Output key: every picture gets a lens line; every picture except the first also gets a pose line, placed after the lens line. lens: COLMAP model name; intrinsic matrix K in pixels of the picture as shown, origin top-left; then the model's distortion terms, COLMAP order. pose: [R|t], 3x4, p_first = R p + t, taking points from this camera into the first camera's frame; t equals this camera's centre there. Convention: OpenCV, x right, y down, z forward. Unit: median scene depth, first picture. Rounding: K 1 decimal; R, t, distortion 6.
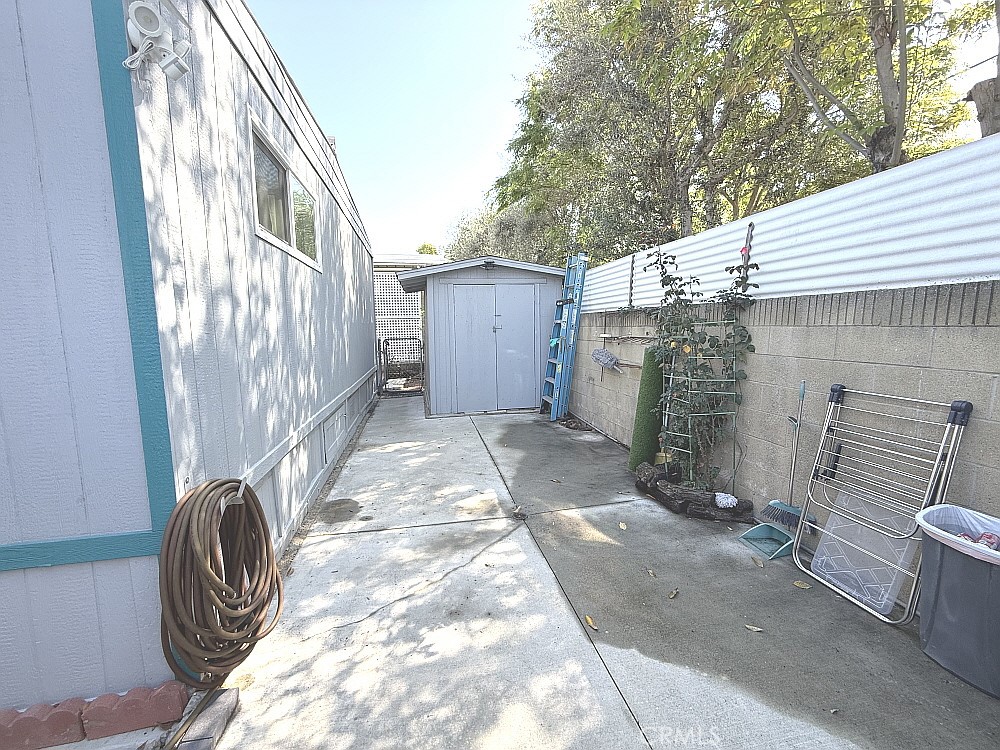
lens RADIAL K [[397.6, 0, 500.0], [0, 397.6, 375.0], [0, 0, 1]] dist [0.000156, -0.000114]
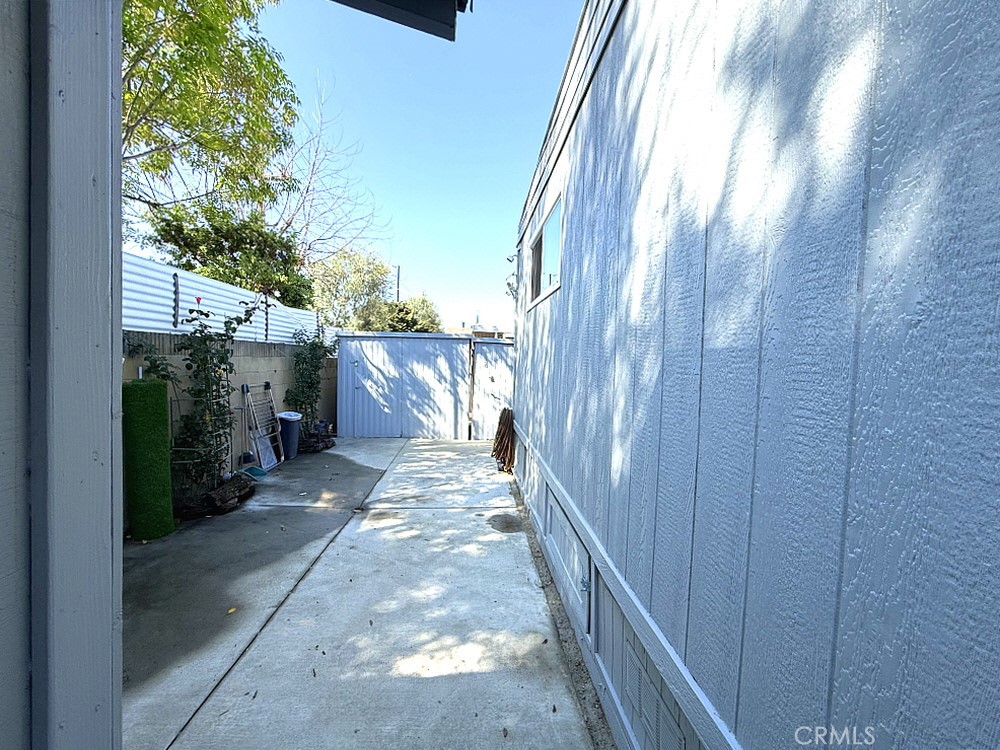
lens RADIAL K [[397.6, 0, 500.0], [0, 397.6, 375.0], [0, 0, 1]] dist [0.000156, -0.000114]
pose [[-0.992198, -0.024512, 0.122238, -0.491160], [-0.004661, 0.987088, 0.160110, -0.244844], [-0.124584, 0.158291, -0.979501, 1.945744]]
